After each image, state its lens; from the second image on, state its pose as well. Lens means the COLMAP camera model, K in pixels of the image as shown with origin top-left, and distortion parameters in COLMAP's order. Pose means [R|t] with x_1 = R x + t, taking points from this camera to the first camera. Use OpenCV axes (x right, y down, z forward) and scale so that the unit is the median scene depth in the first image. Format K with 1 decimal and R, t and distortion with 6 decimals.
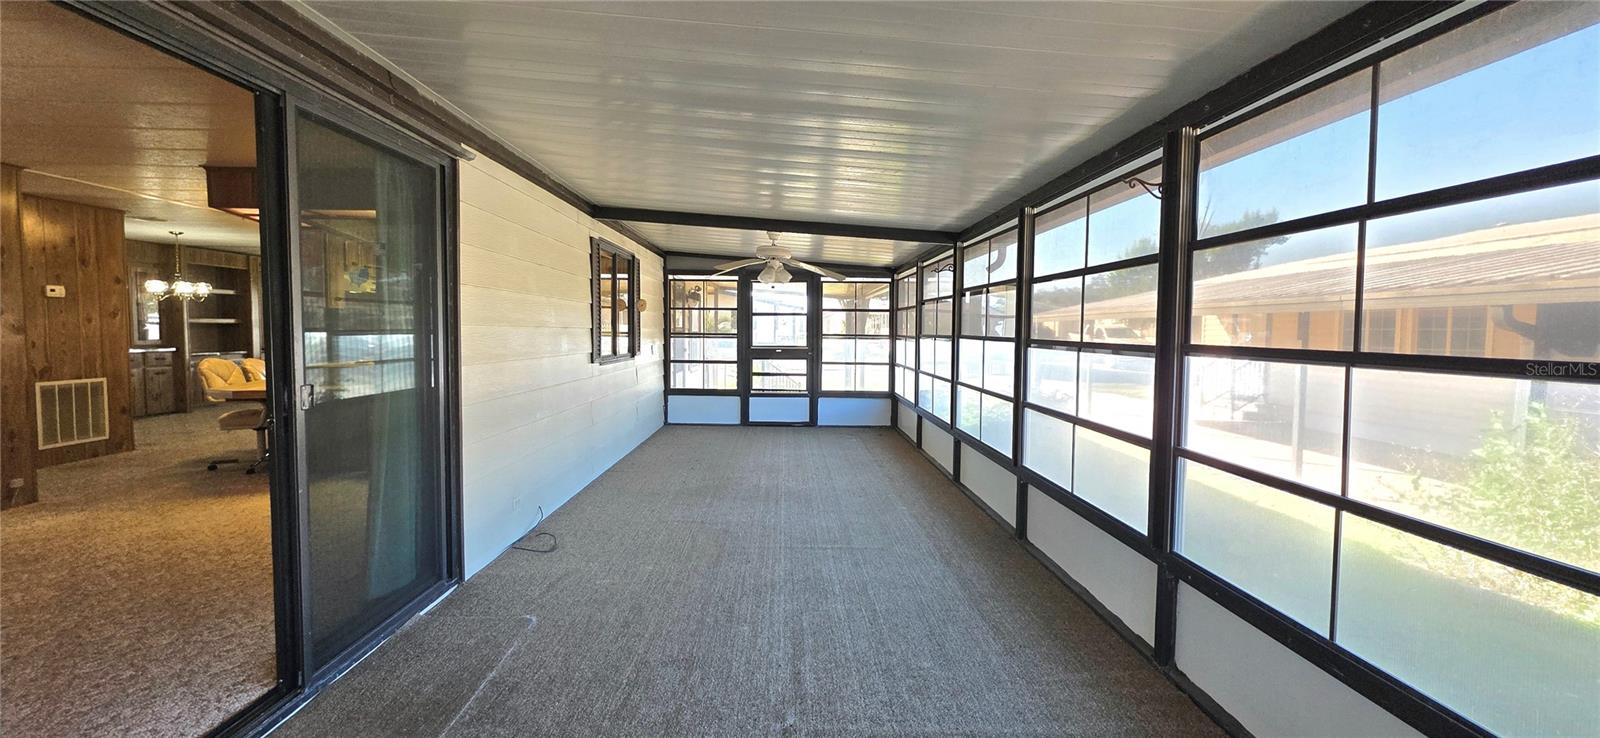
lens RADIAL K [[629.8, 0, 804.5], [0, 629.8, 362.2], [0, 0, 1]] dist [0.000009, 0.000063]
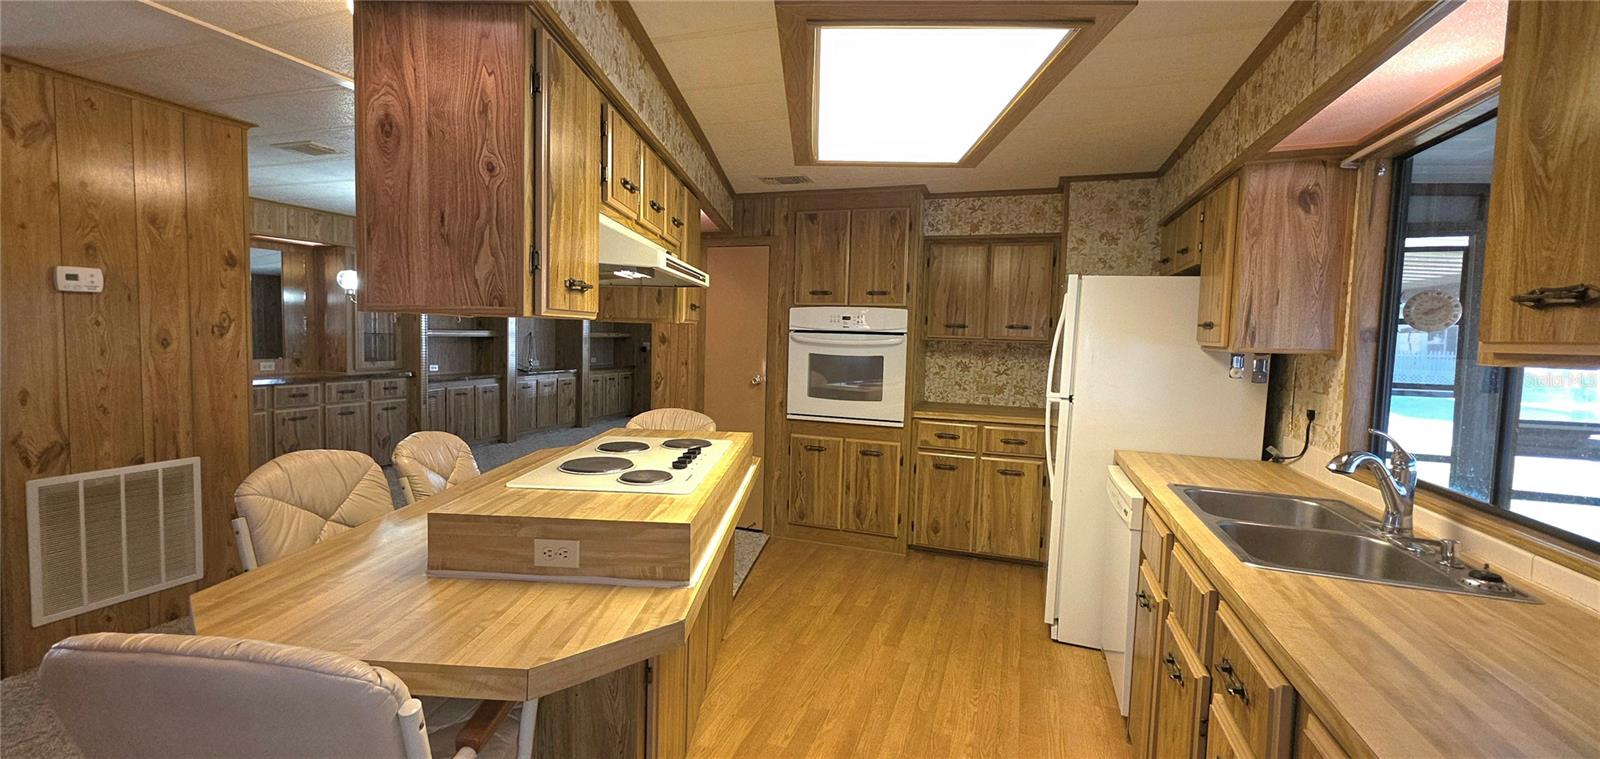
lens RADIAL K [[654.3, 0, 789.1], [0, 654.3, 373.2], [0, 0, 1]] dist [0.001291, 0.000000]
pose [[0.931295, 0.034700, -0.362610, -0.512344], [-0.034755, 0.999376, 0.006375, -0.063032], [0.362604, 0.006665, 0.931919, 0.716671]]
